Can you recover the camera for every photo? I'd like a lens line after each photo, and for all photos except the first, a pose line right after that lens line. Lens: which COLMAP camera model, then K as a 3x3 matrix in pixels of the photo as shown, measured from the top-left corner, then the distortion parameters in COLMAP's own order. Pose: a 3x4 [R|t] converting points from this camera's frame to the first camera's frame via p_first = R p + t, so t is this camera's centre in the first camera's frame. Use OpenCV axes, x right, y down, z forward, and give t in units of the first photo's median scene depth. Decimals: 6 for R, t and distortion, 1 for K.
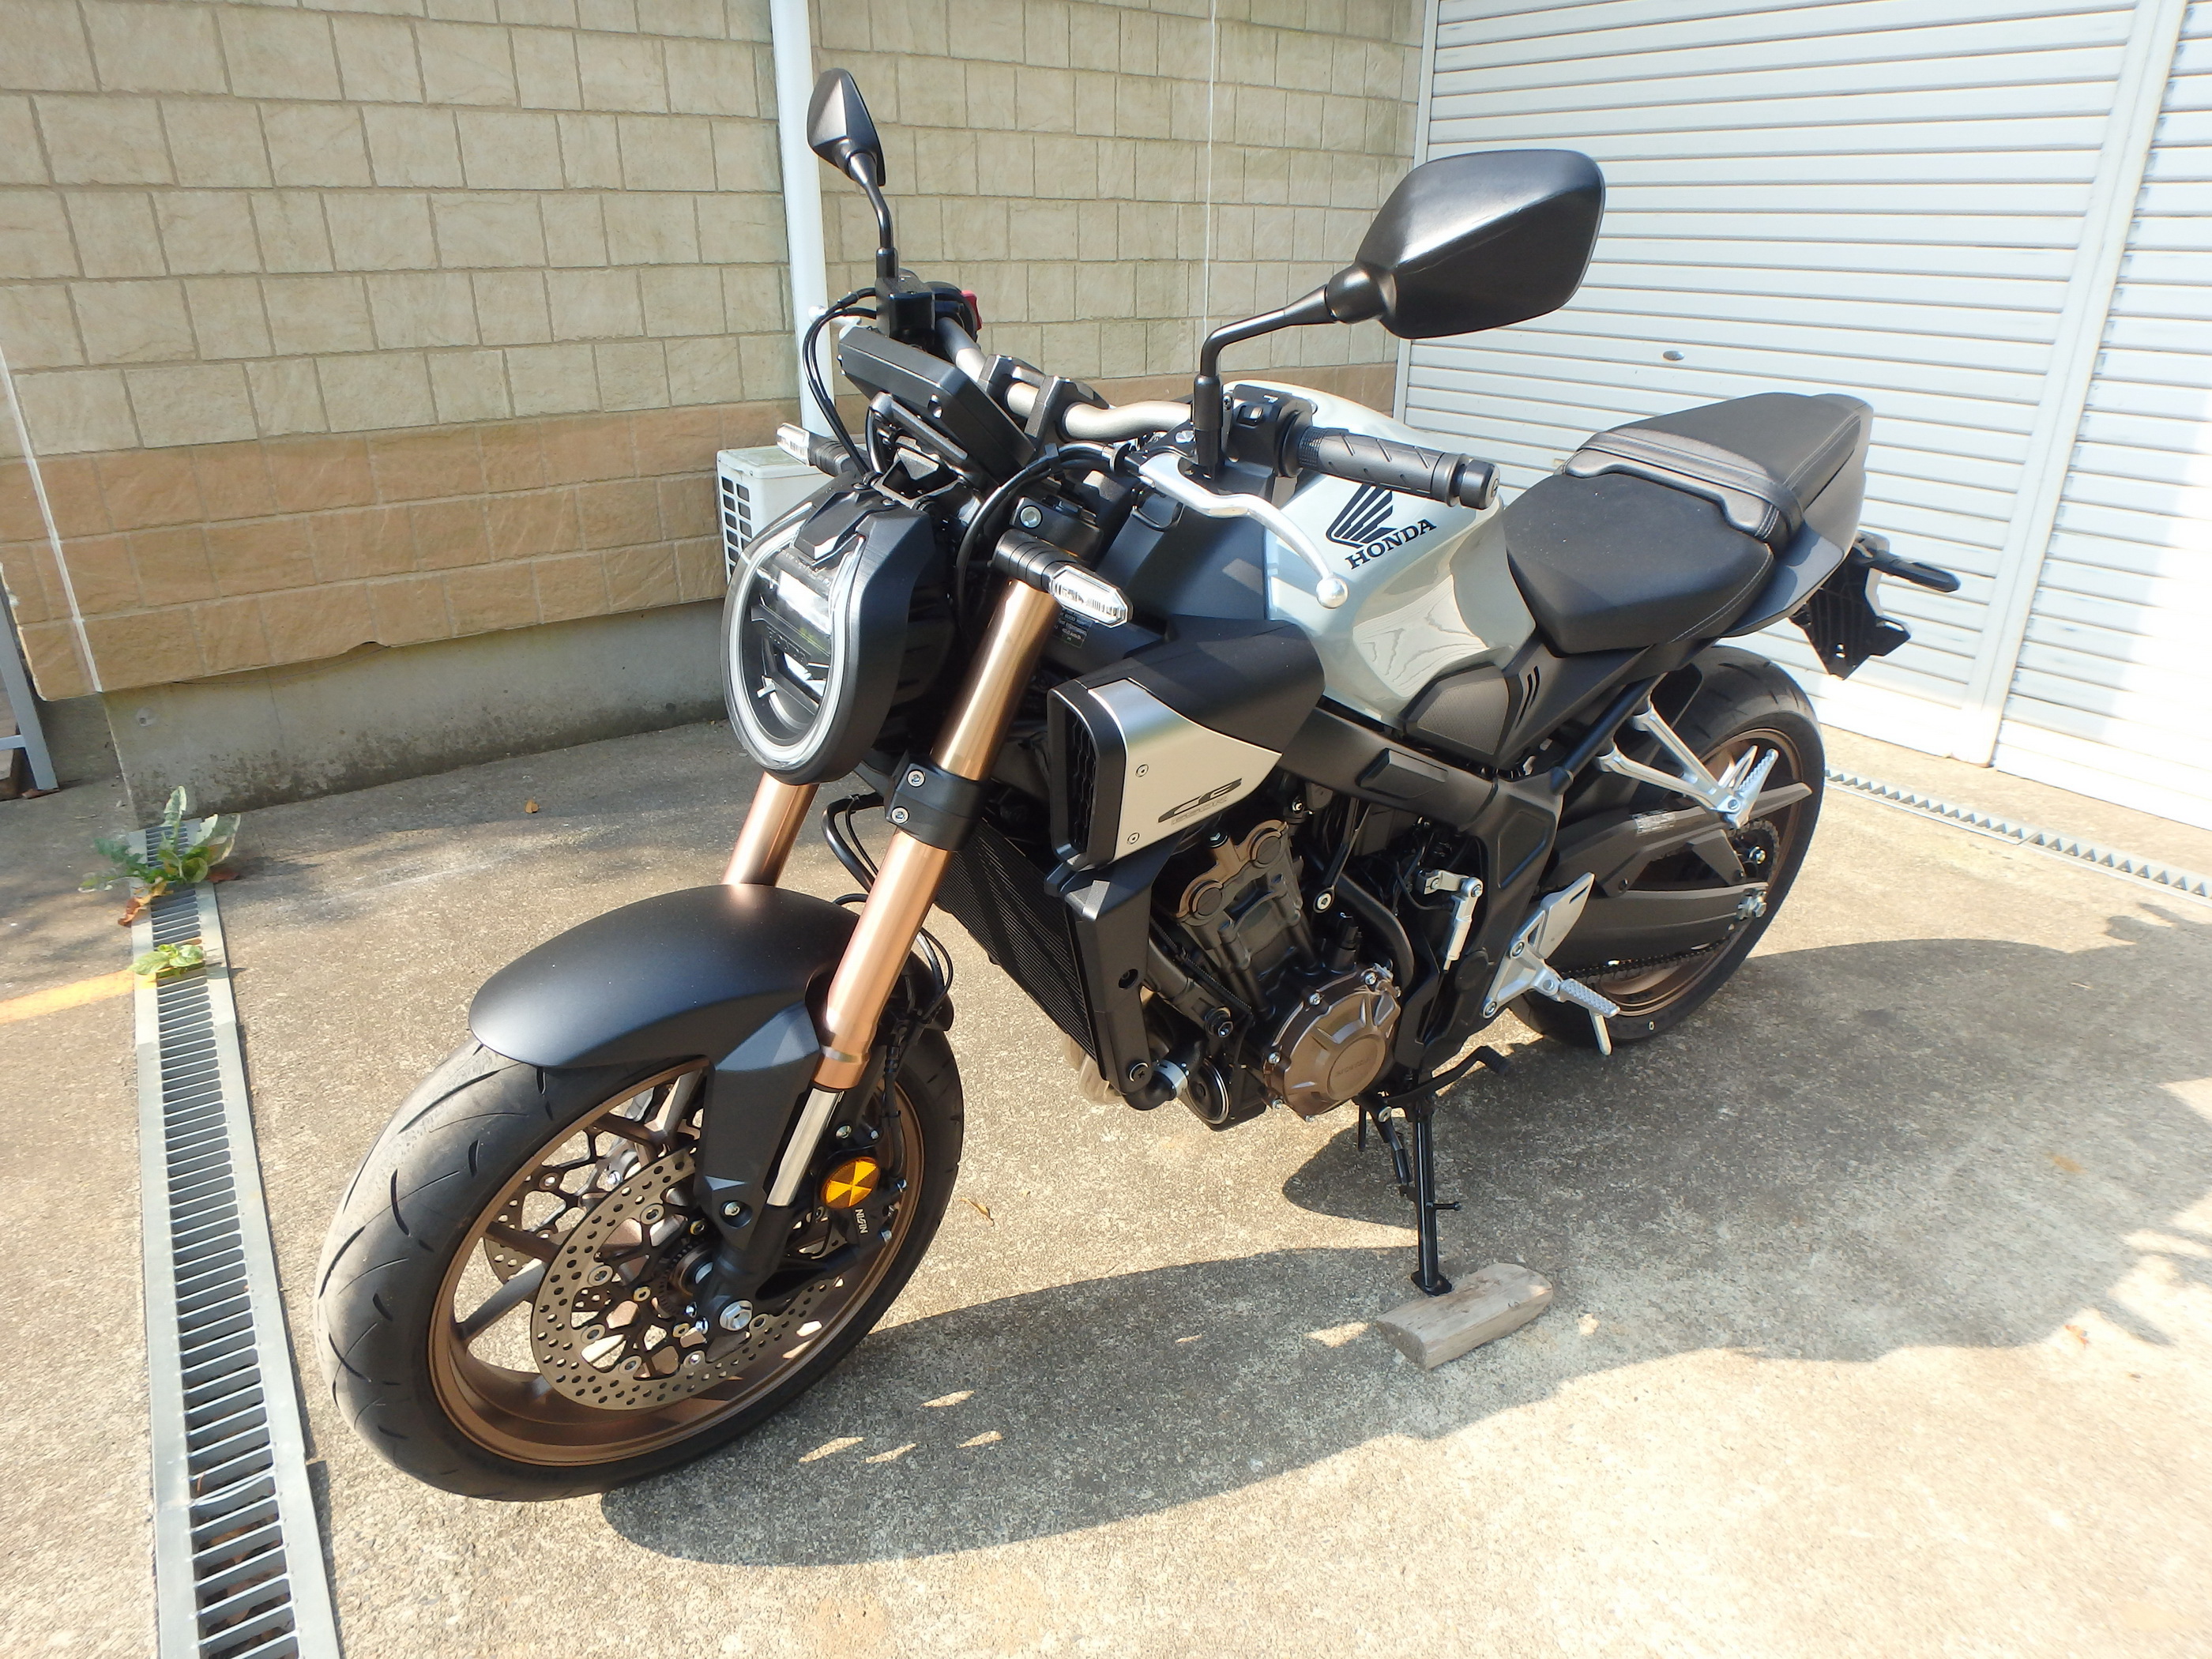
lens RADIAL K [[1388.1, 0, 1118.8], [0, 1388.1, 817.7], [0, 0, 1]] dist [-0.044211, 0.013142]
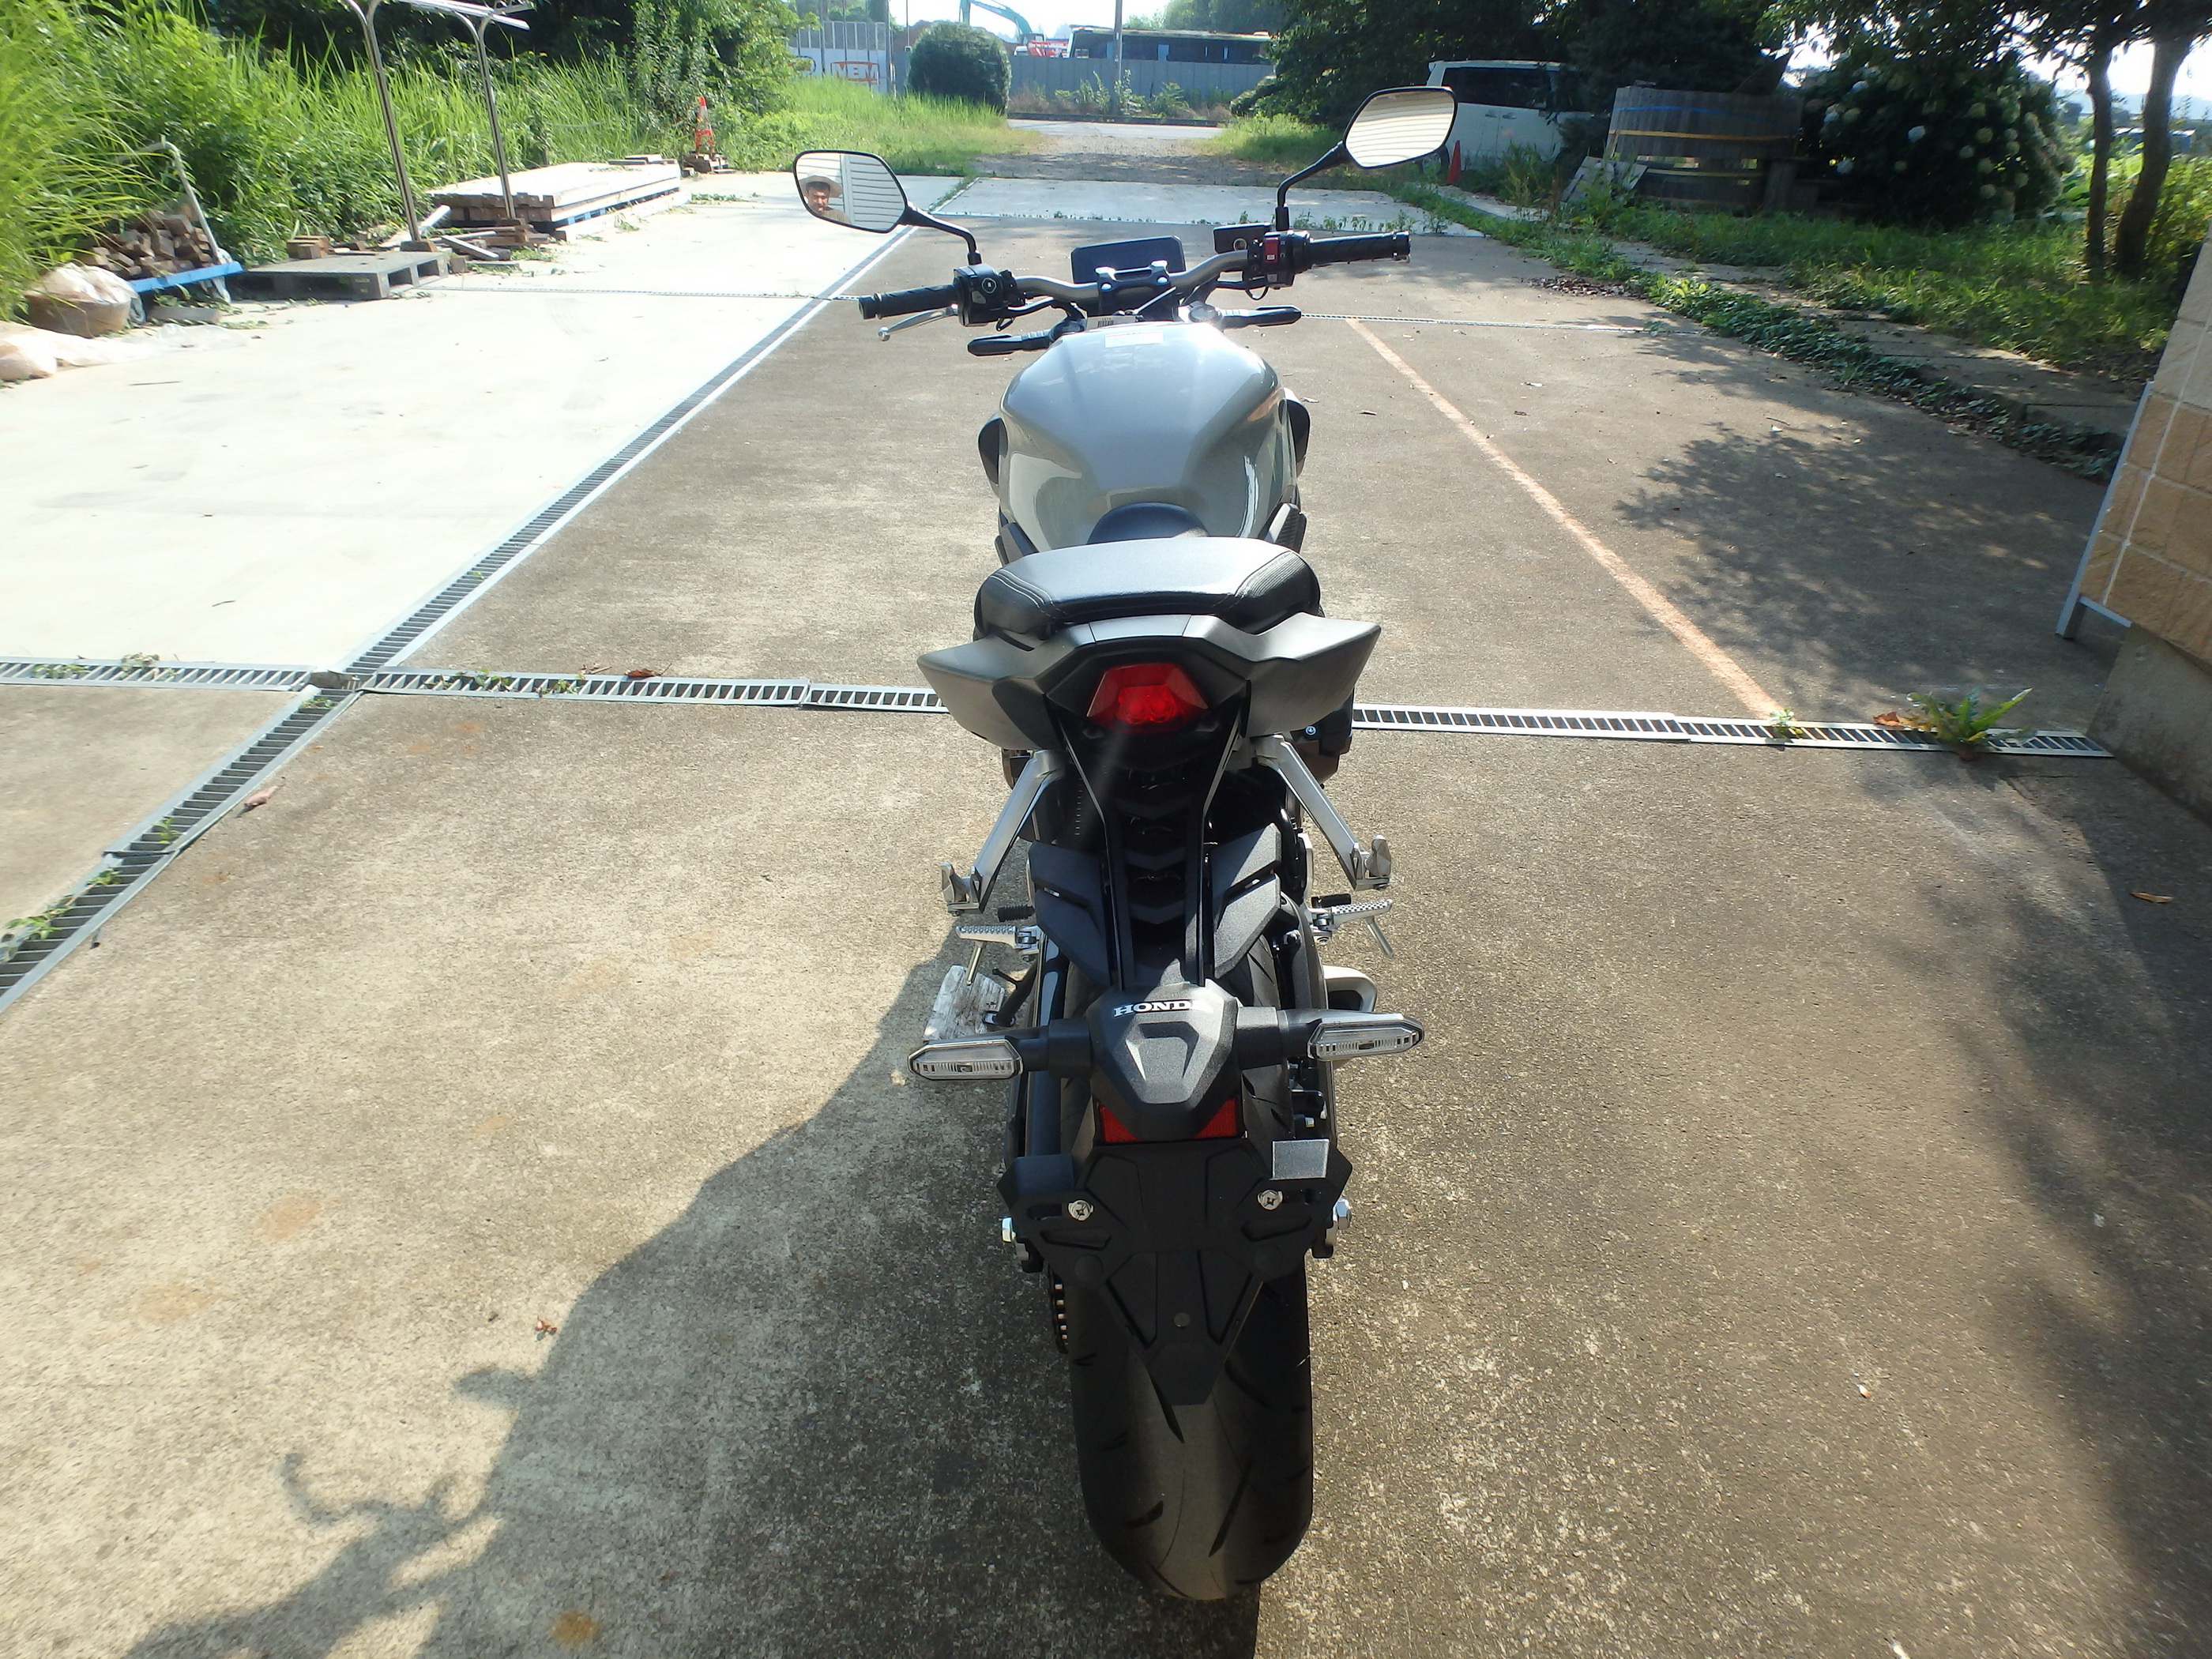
lens RADIAL K [[1388.1, 0, 1148.1], [0, 1388.1, 773.9], [0, 0, 1]] dist [-0.044211, 0.013142]
pose [[-0.562986, 0.353092, -0.747243, 1.034239], [-0.370750, 0.700165, 0.610176, -0.662387], [0.738642, 0.620561, -0.263274, 1.299112]]
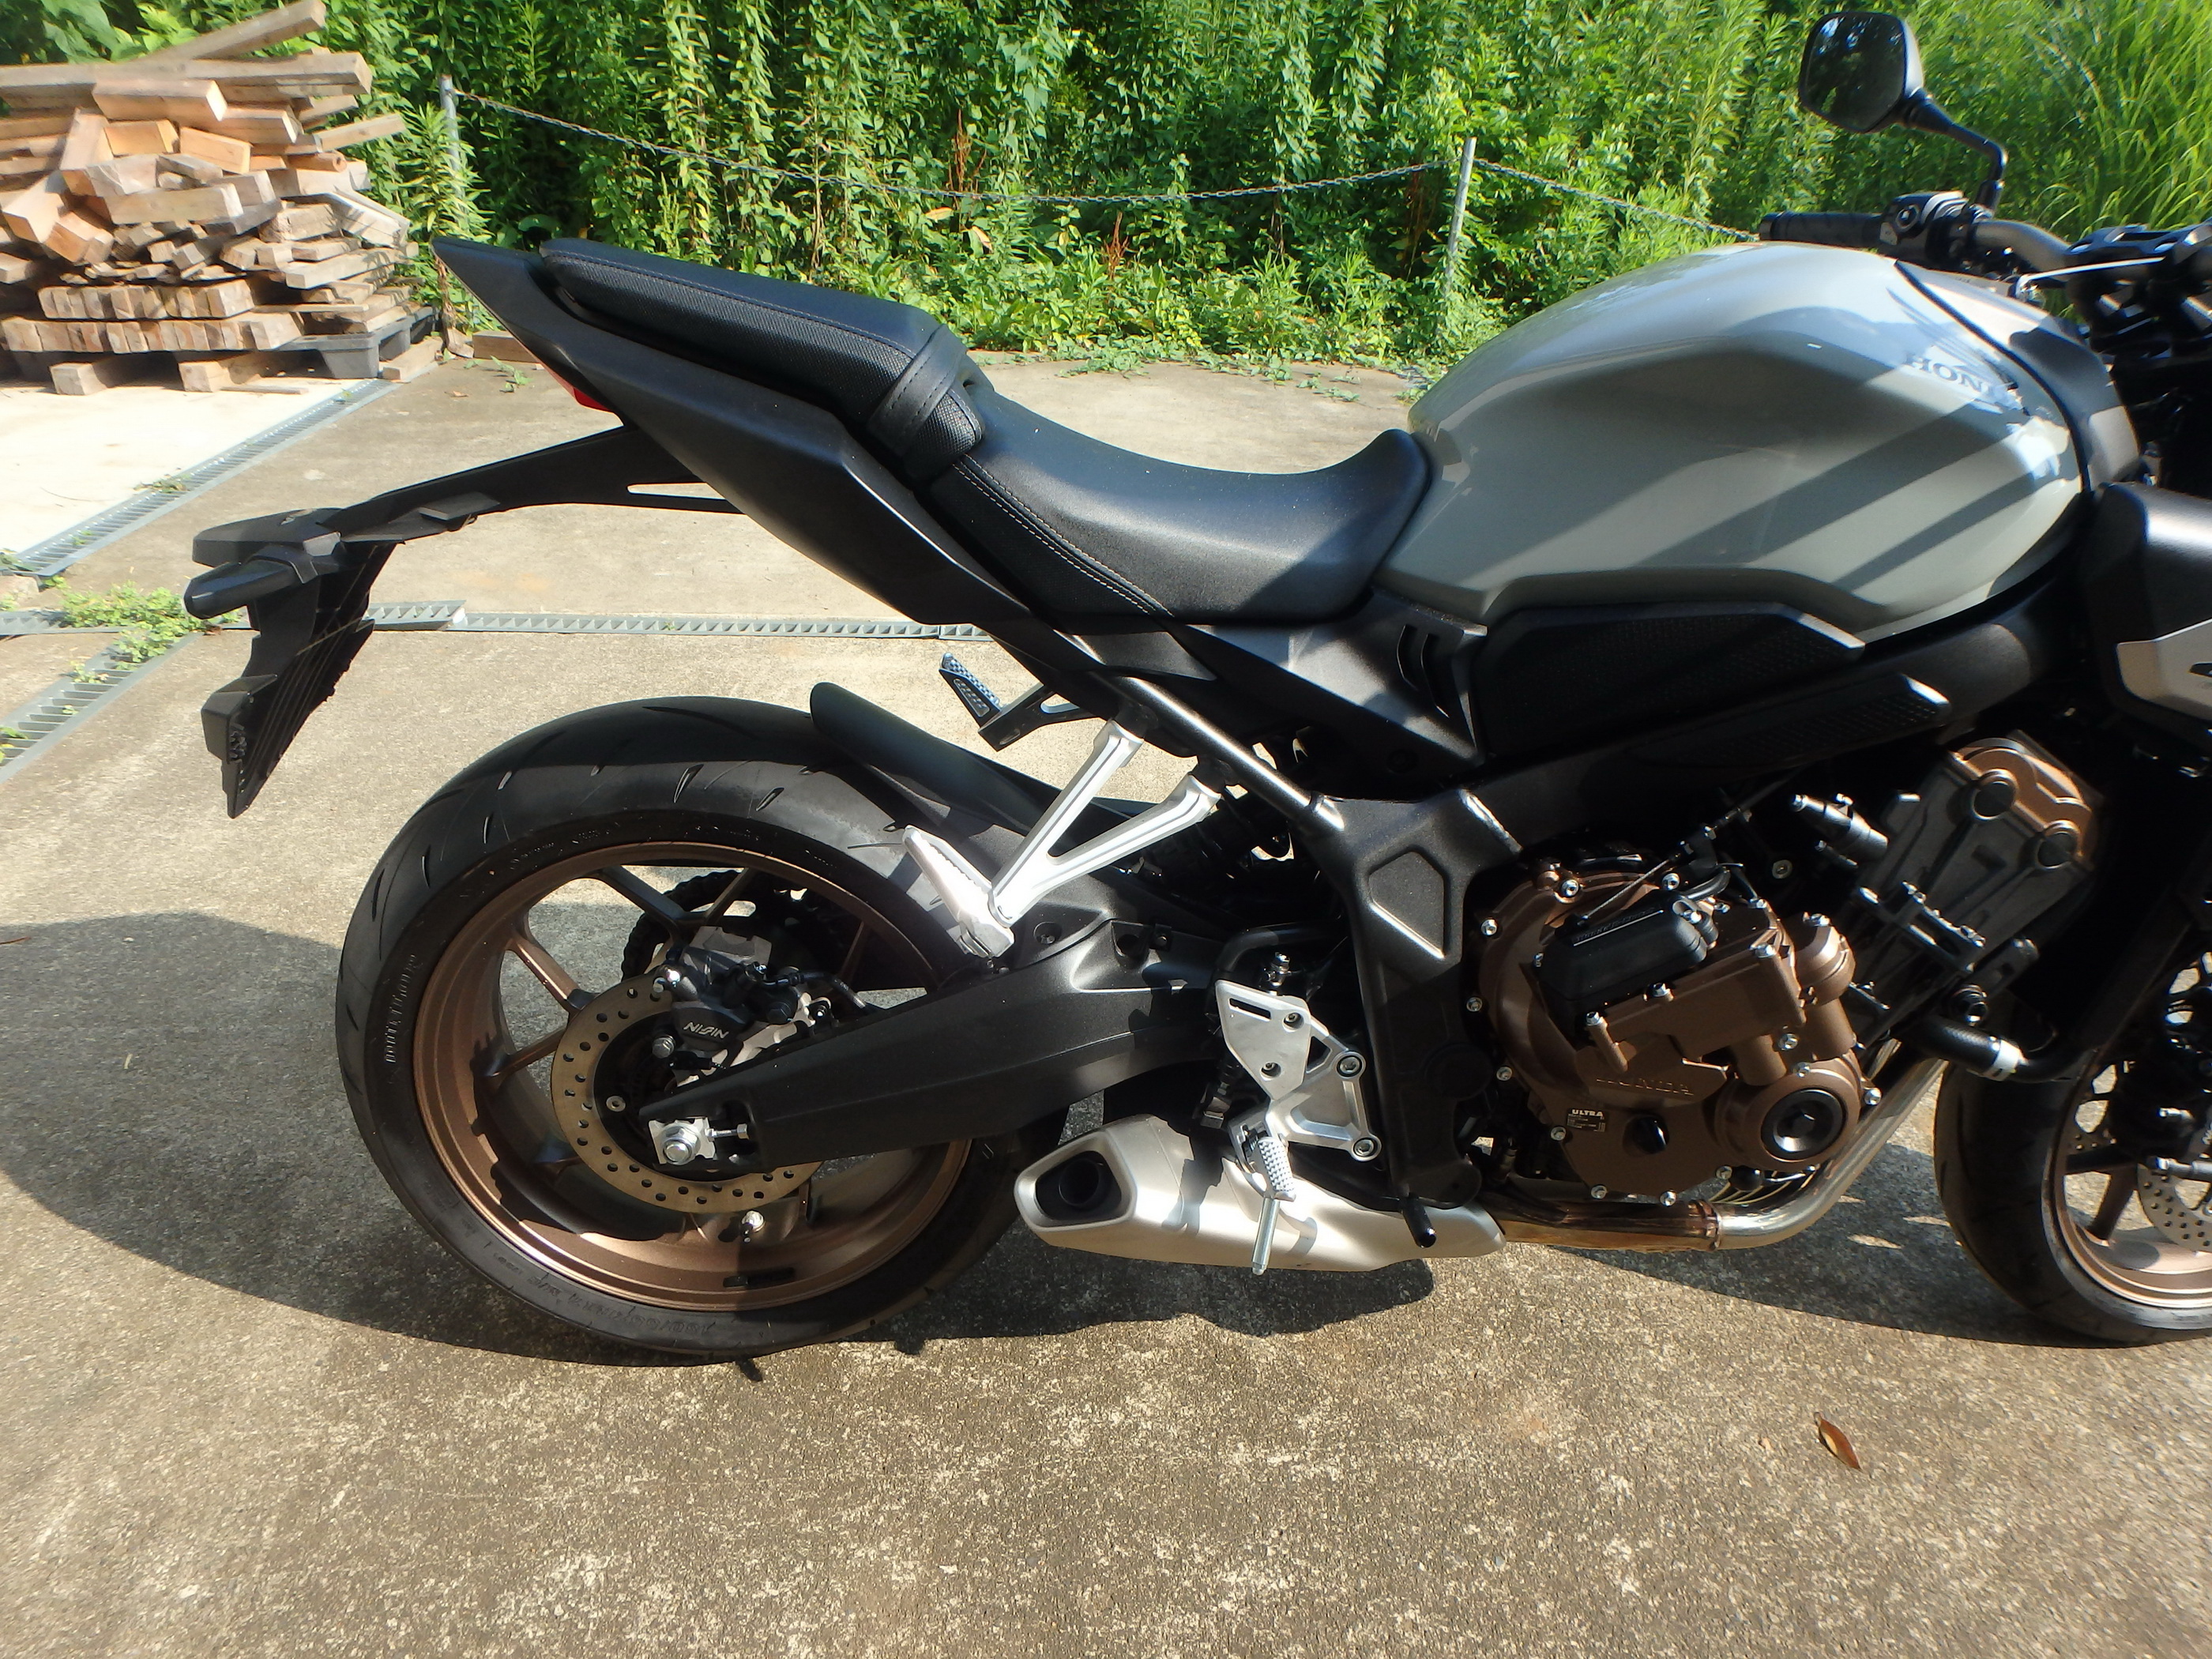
lens RADIAL K [[1388.1, 0, 1102.6], [0, 1388.1, 823.6], [0, 0, 1]] dist [-0.044211, 0.013142]
pose [[-0.847952, -0.310141, 0.429872, 0.023566], [0.152173, 0.634402, 0.757877, -0.600571], [-0.507760, 0.708058, -0.490748, 1.443240]]
